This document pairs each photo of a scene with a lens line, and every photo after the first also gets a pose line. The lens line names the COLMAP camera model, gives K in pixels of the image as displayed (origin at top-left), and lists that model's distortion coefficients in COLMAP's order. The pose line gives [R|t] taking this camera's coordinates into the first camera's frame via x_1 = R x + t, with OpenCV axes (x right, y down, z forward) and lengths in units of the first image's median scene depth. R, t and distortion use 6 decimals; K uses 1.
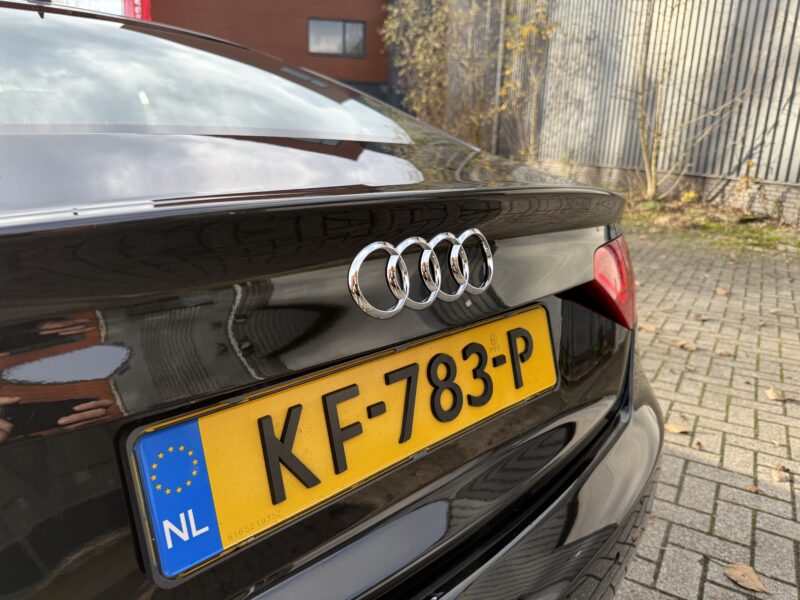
lens RADIAL K [[576.5, 0, 416.7], [0, 576.5, 296.8], [0, 0, 1]] dist [0.005712, 0.001113]
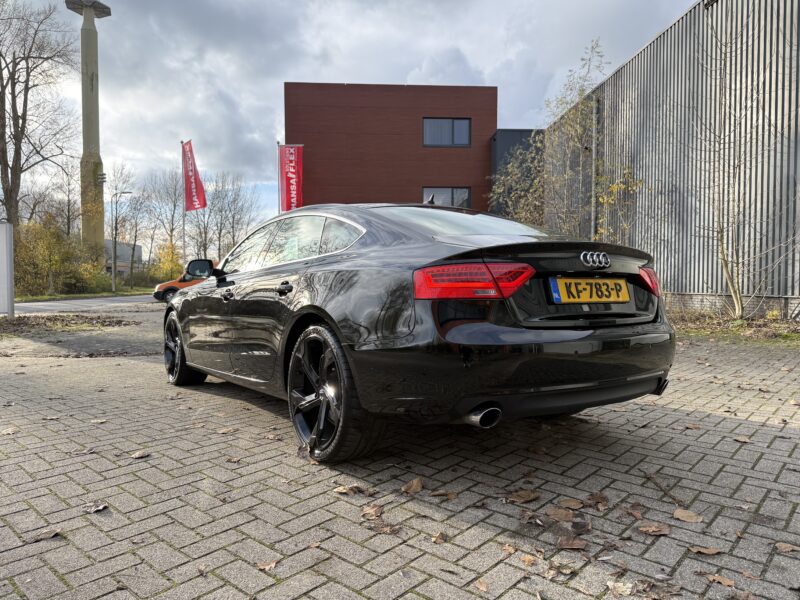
lens RADIAL K [[552.3, 0, 400.0], [0, 552.3, 300.0], [0, 0, 1]] dist [-0.004639, -0.006448]
pose [[0.979376, -0.021435, -0.200904, -0.043478], [-0.027358, 0.971129, -0.236982, 0.094028], [0.200183, 0.237591, 0.950514, -0.237072]]
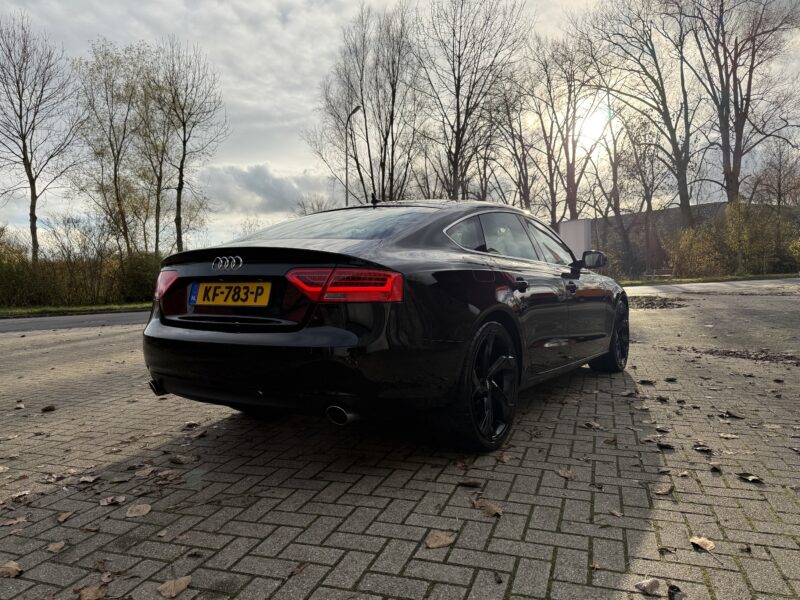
lens RADIAL K [[552.3, 0, 400.0], [0, 552.3, 300.0], [0, 0, 1]] dist [-0.004639, -0.006448]
pose [[0.209626, 0.015731, -0.977655, 0.328225], [-0.228592, 0.972951, -0.033359, 0.004951], [0.950685, 0.230477, 0.207551, 0.101989]]
